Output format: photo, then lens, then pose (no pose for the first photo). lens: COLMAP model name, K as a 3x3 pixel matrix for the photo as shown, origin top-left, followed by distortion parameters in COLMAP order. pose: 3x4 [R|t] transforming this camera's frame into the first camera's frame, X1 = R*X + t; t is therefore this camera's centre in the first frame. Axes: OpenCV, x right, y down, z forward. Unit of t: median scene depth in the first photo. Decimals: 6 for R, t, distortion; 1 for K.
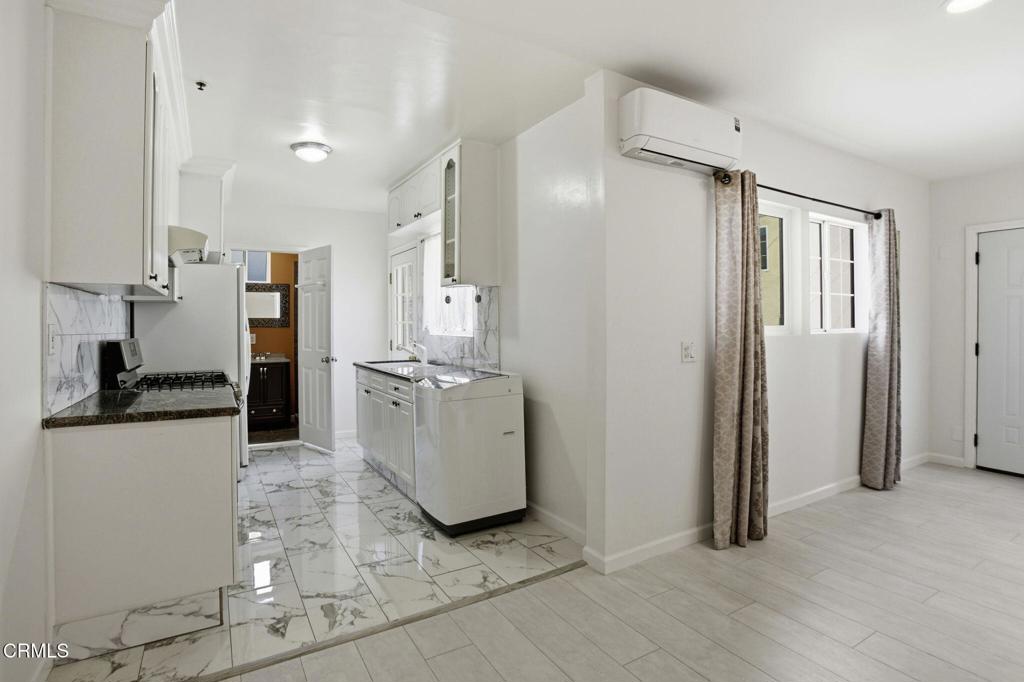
lens RADIAL K [[526.2, 0, 510.7], [0, 526.2, 322.7], [0, 0, 1]] dist [-0.082735, 0.038221]
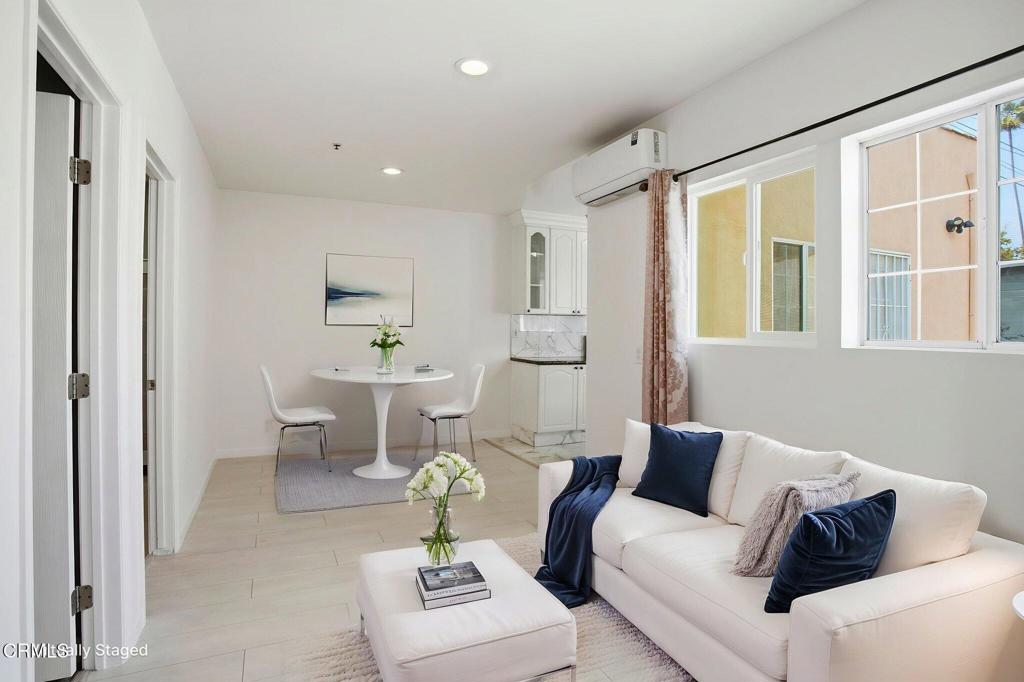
lens RADIAL K [[512.4, 0, 508.6], [0, 512.4, 323.1], [0, 0, 1]] dist [-0.078676, 0.034063]
pose [[-0.108375, -0.009161, -0.994068, 0.954656], [-0.007032, 0.999940, -0.008449, 0.000780], [0.994085, 0.006075, -0.108432, 0.553807]]
